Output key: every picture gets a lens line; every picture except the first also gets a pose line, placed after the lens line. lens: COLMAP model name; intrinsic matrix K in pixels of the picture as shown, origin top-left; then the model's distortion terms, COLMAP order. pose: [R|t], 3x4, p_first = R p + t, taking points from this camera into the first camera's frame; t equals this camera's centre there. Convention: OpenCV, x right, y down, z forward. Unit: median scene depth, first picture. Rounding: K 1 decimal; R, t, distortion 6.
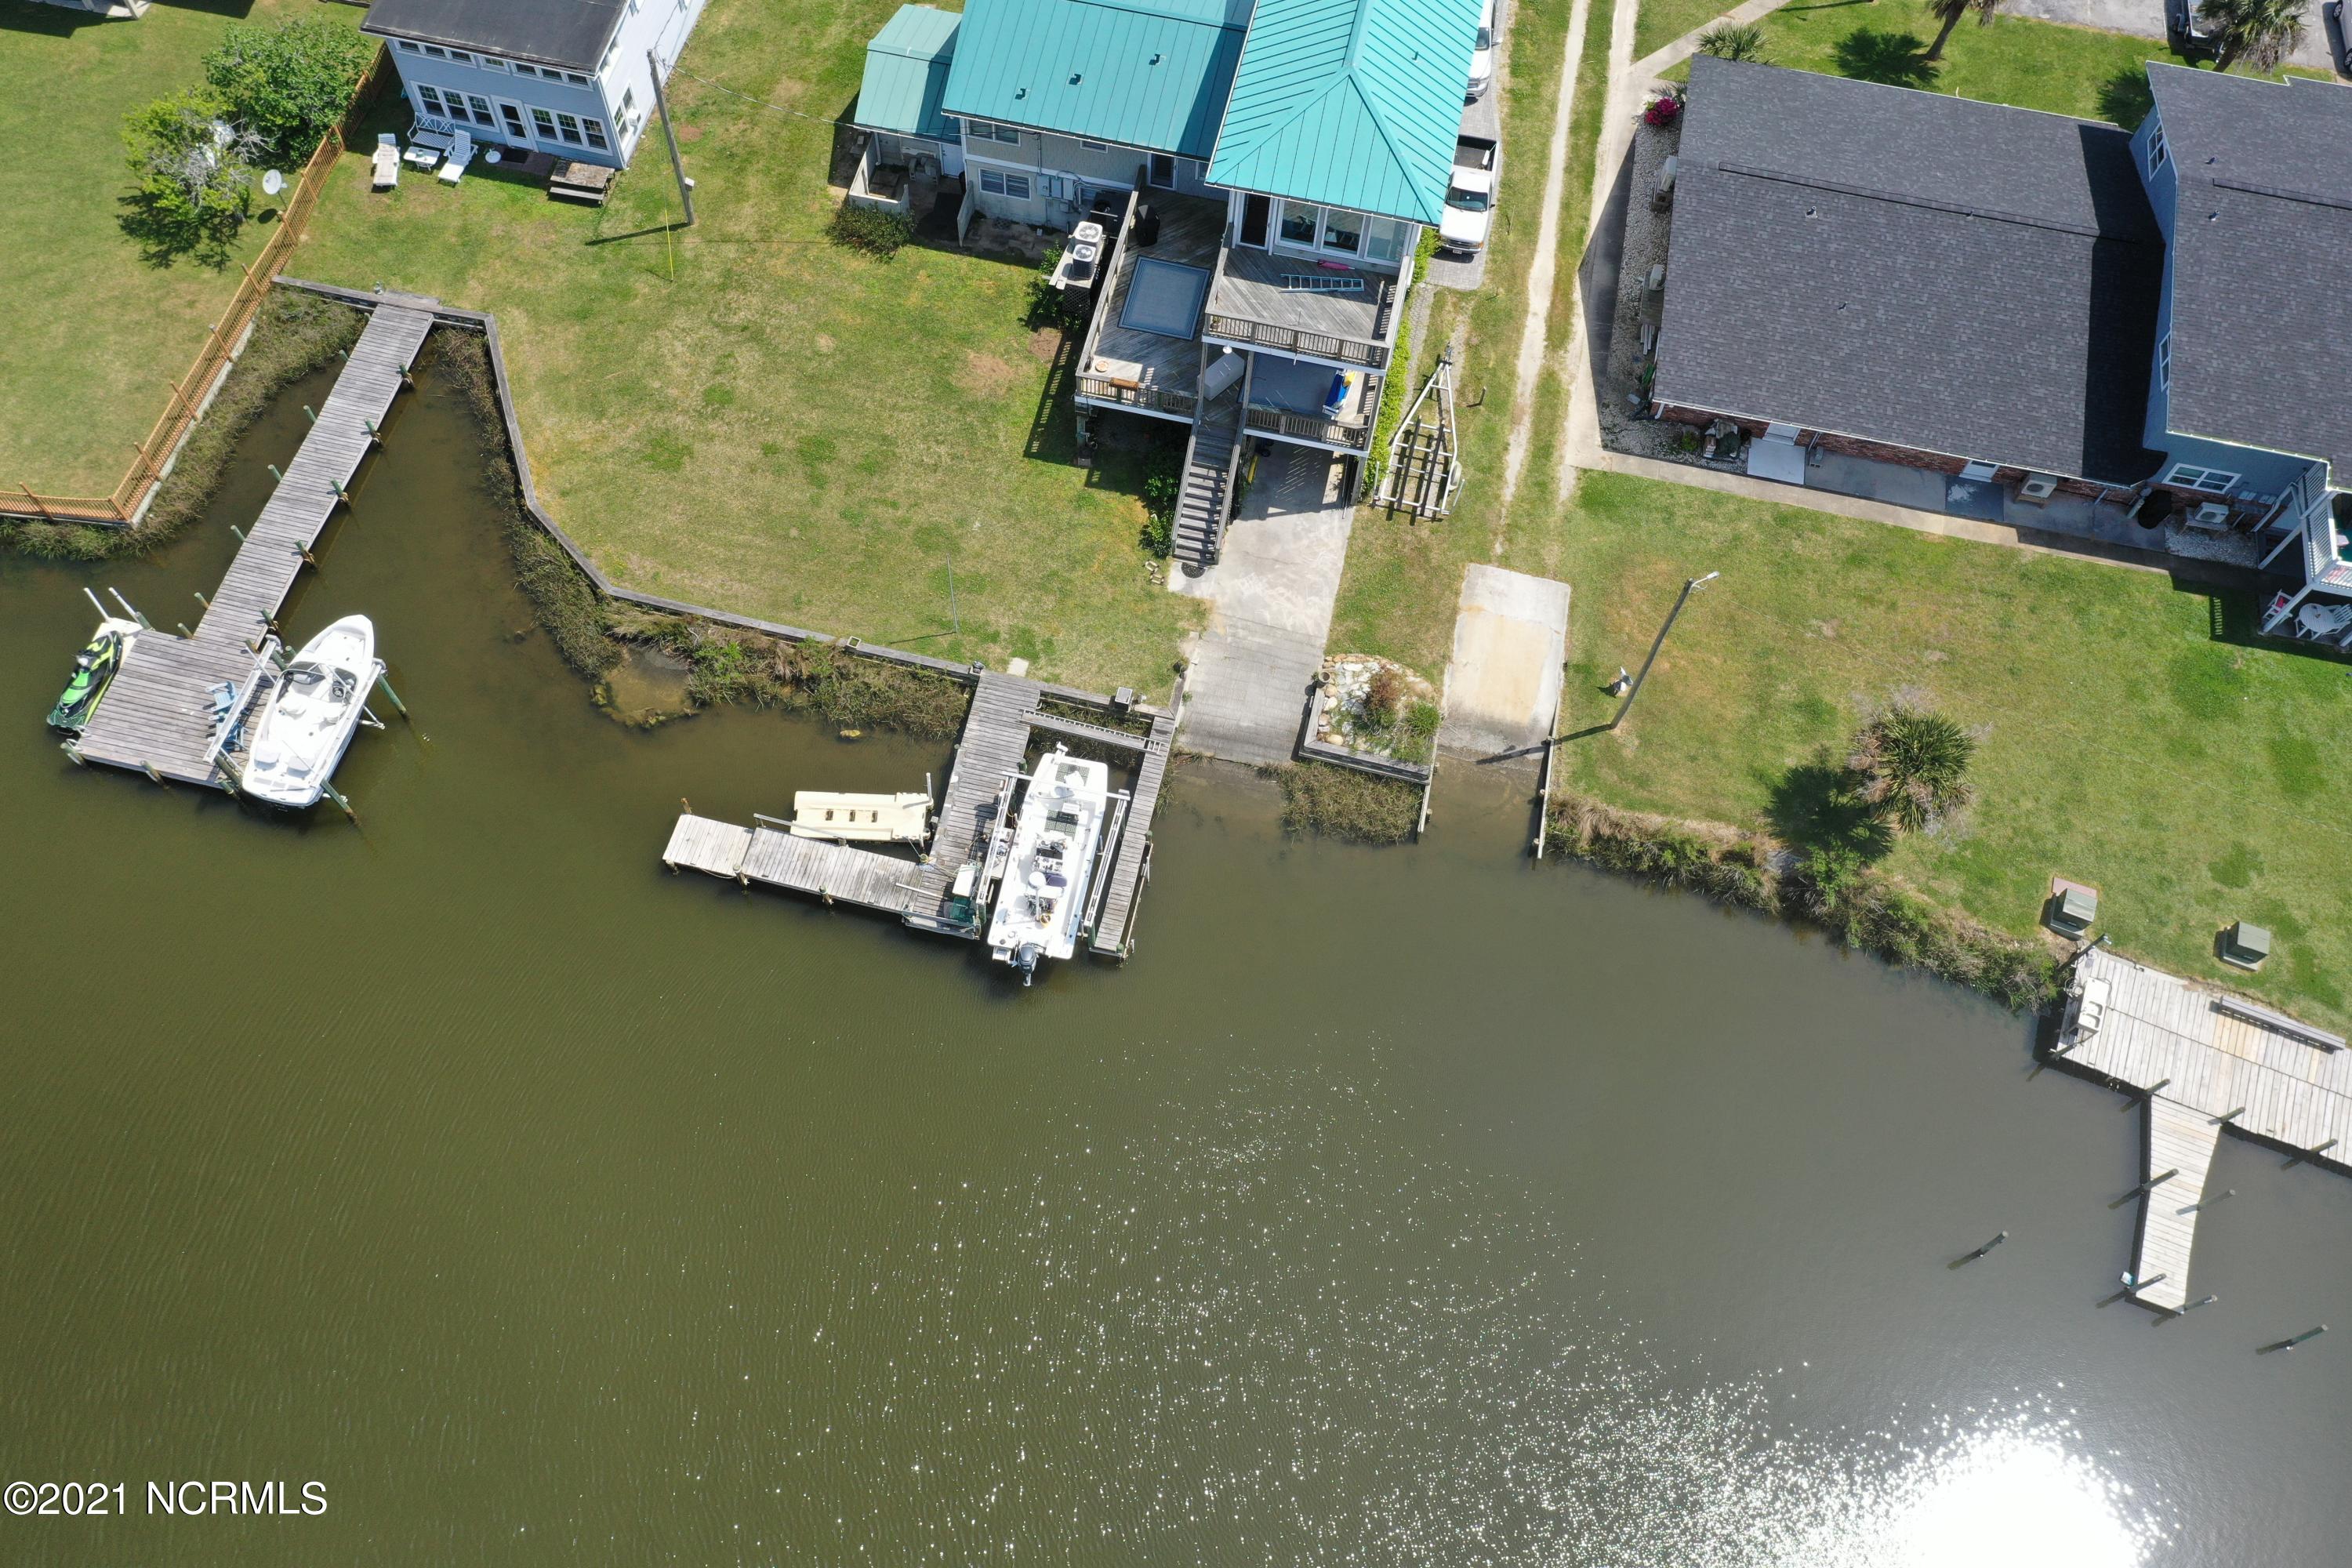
lens RADIAL K [[1863.4, 0, 1173.2], [0, 1863.4, 779.8], [0, 0, 1]] dist [0.003251, -0.000901]
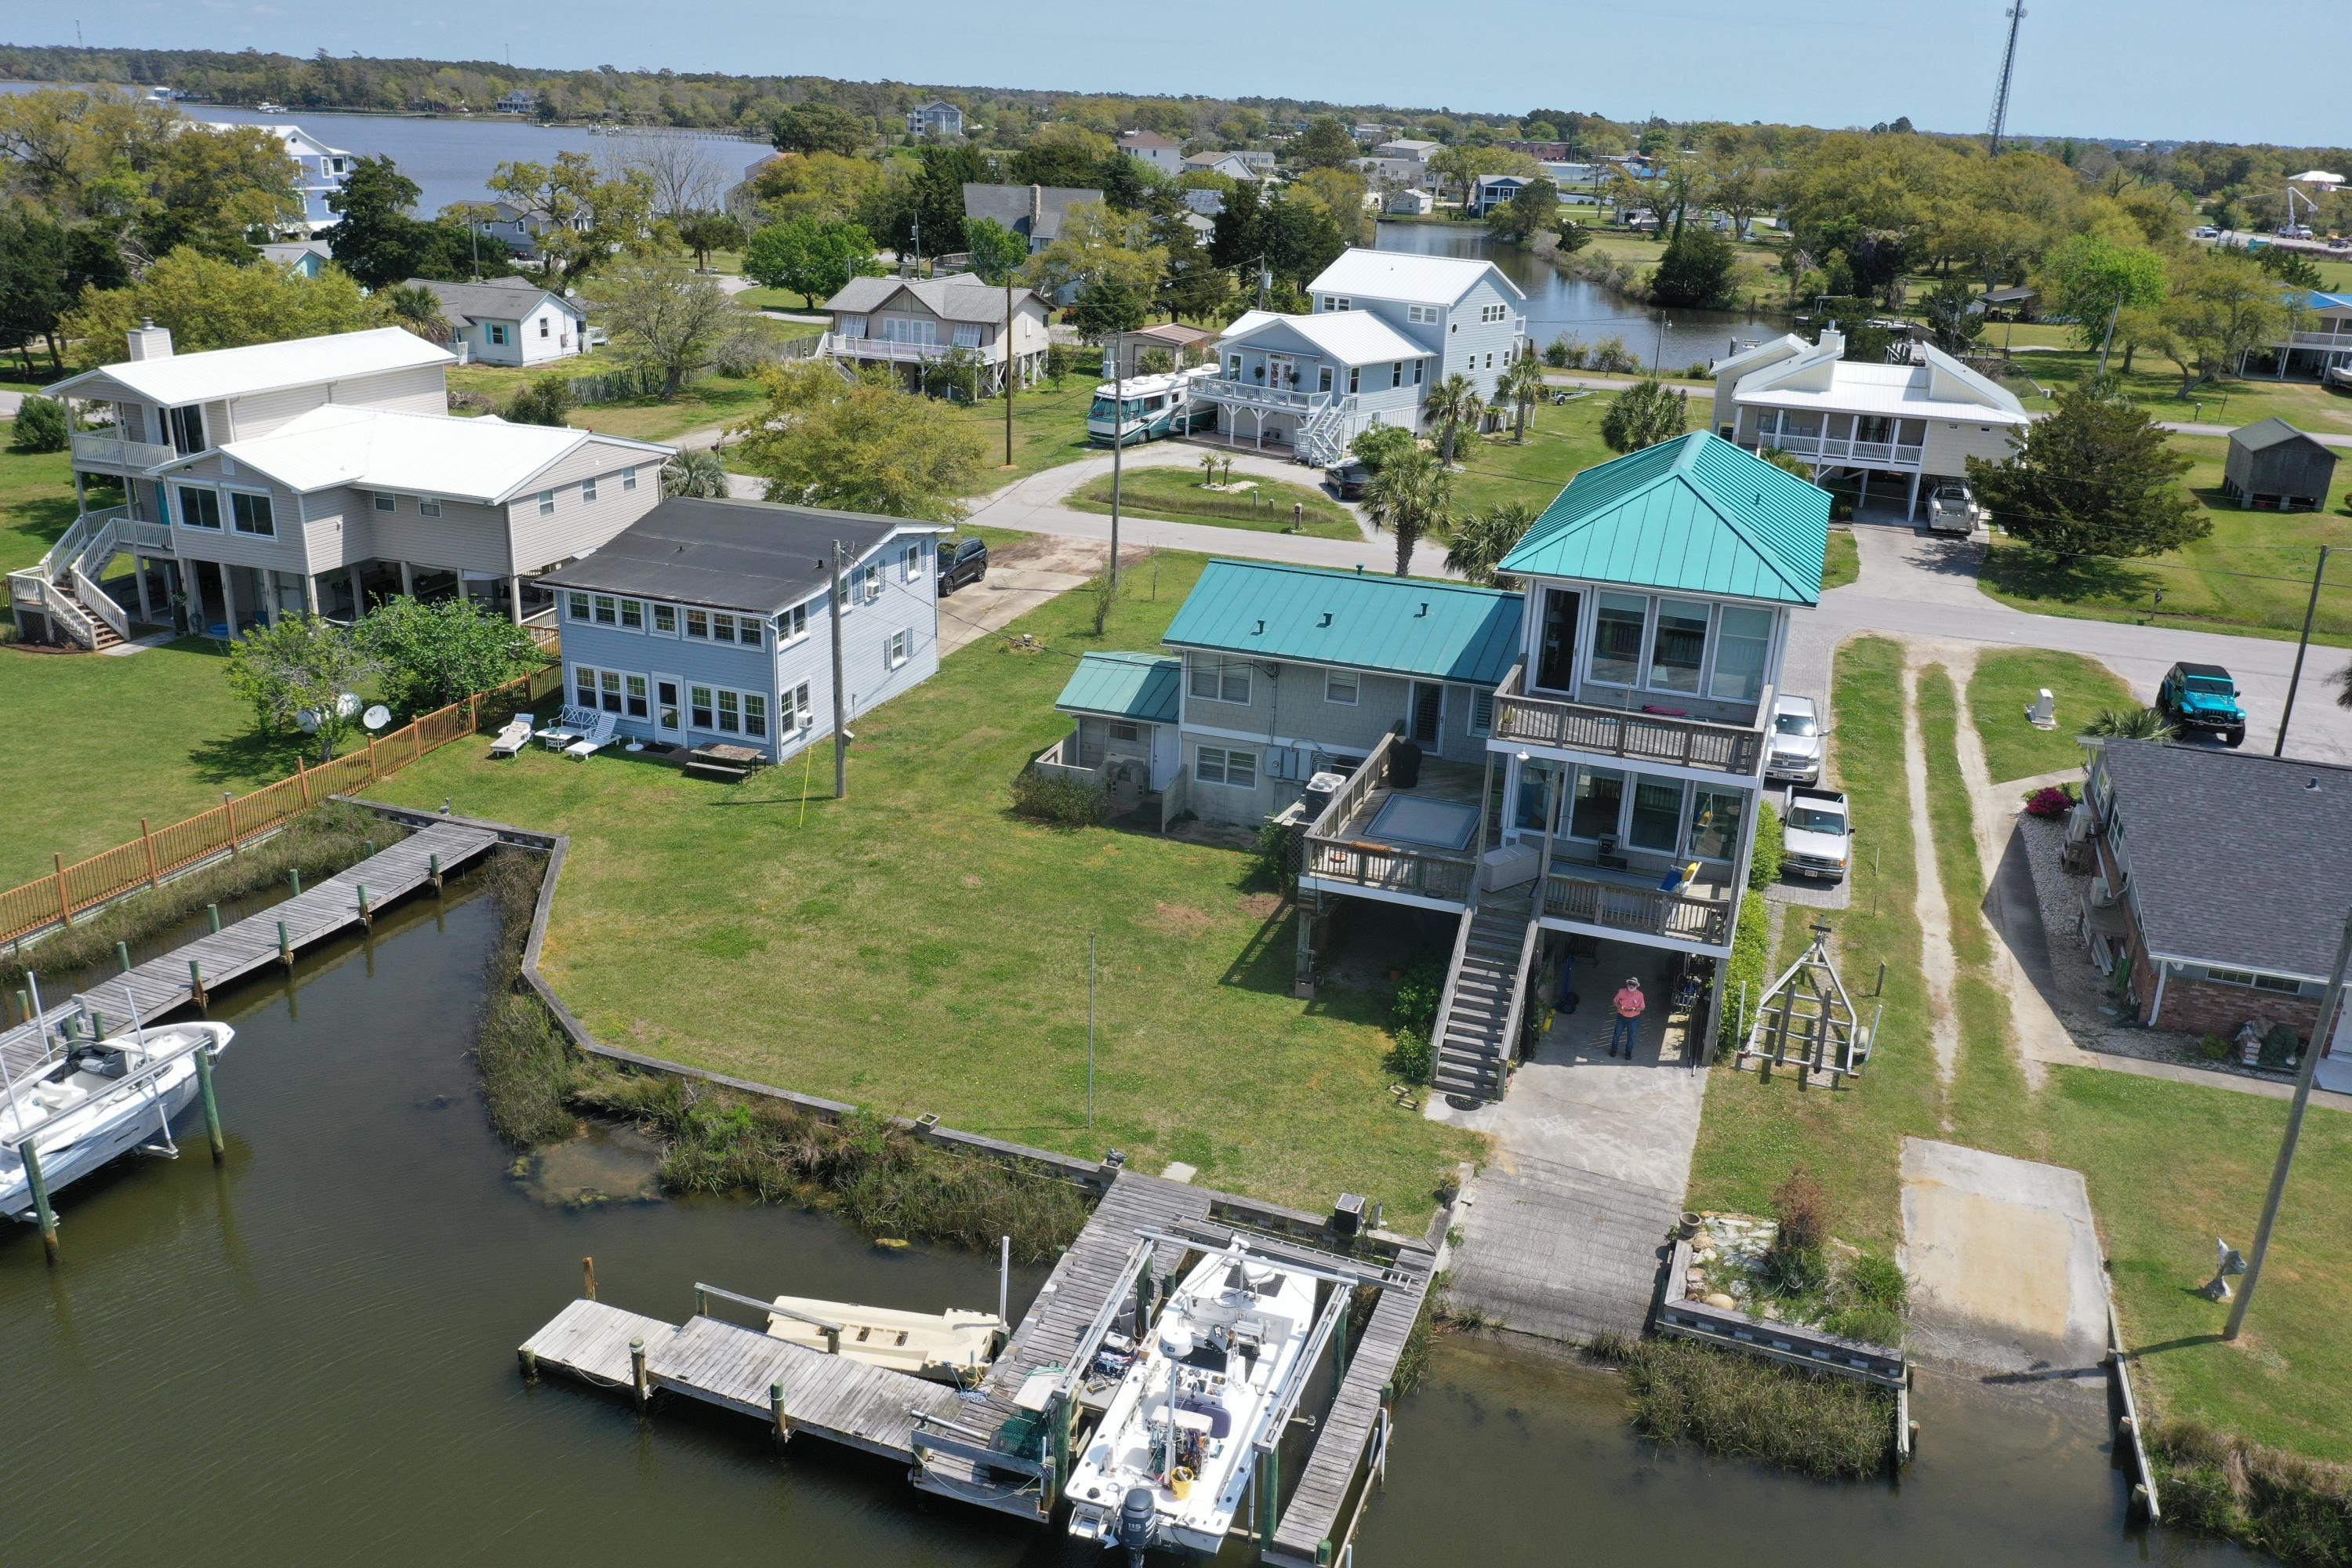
lens RADIAL K [[1863.4, 0, 1173.2], [0, 1863.4, 779.8], [0, 0, 1]] dist [0.003251, -0.000901]
pose [[0.991453, 0.042540, -0.123335, -0.014167], [-0.114362, 0.738343, -0.664659, 0.244456], [0.062789, 0.673082, 0.736897, 0.440425]]
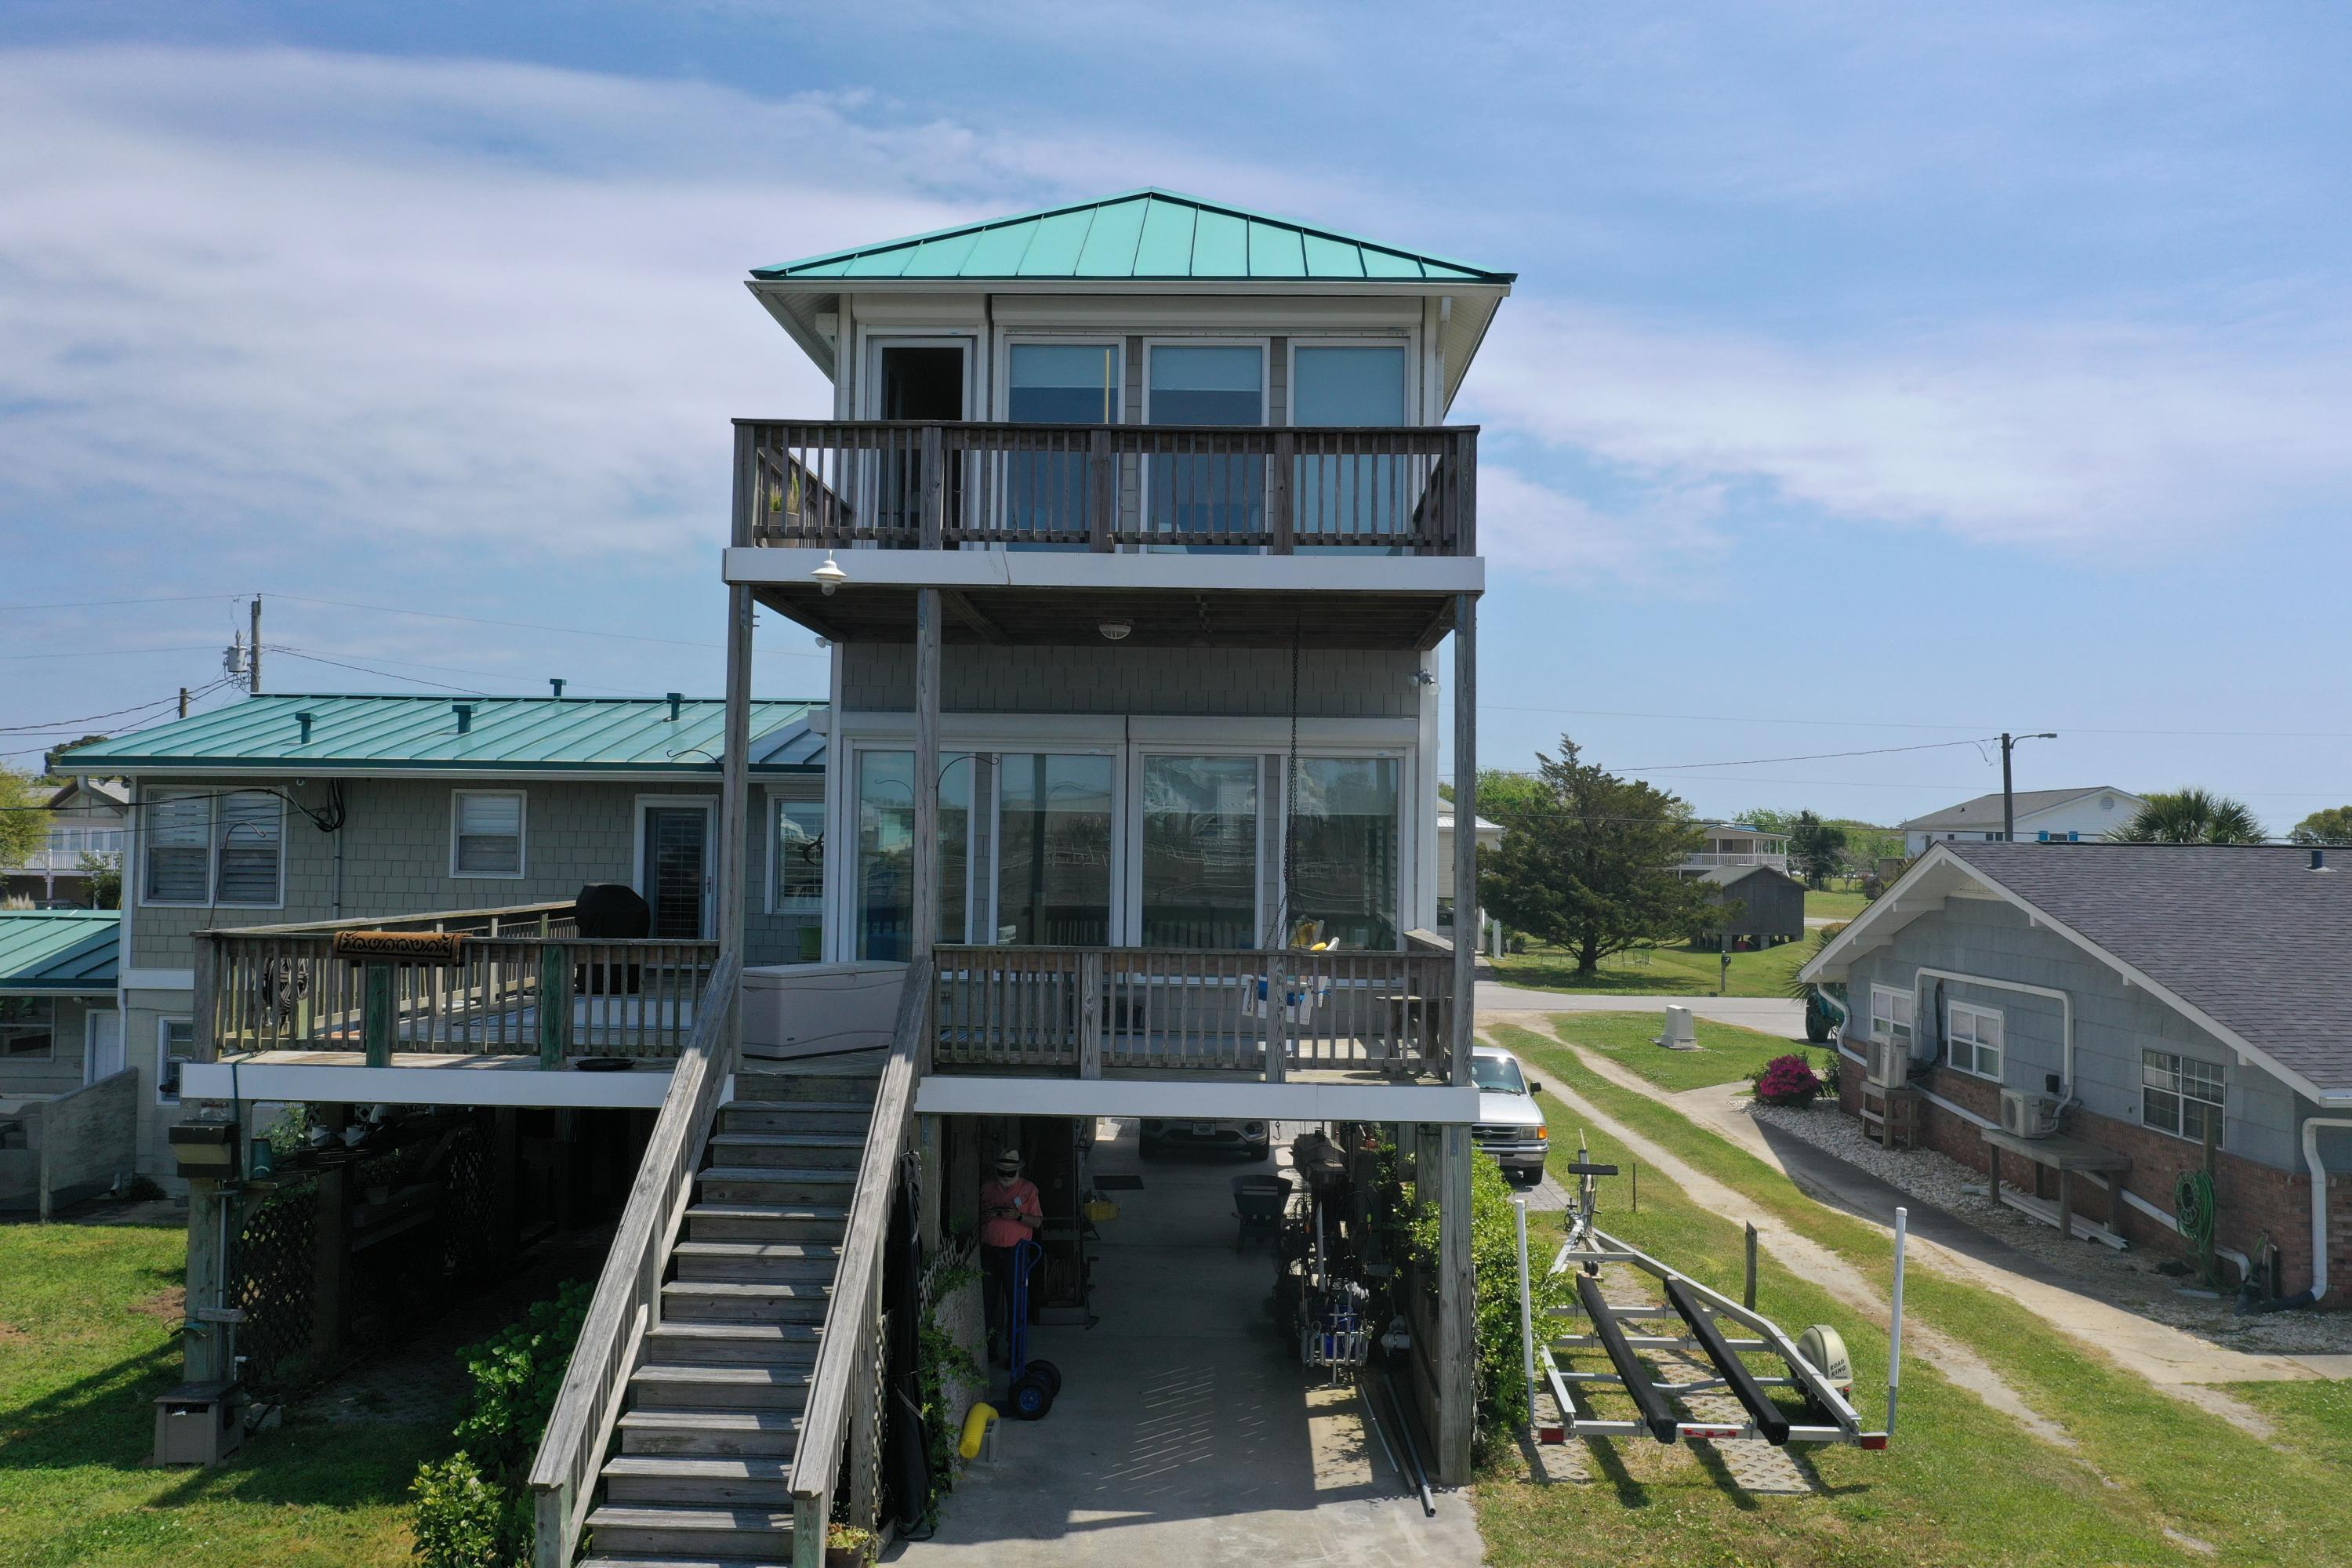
lens RADIAL K [[1863.4, 0, 1173.2], [0, 1863.4, 779.8], [0, 0, 1]] dist [0.003251, -0.000901]
pose [[0.983767, -0.017190, 0.178627, 0.026864], [0.167649, 0.443070, -0.880672, 0.003401], [-0.064005, 0.896322, 0.438759, 0.848674]]
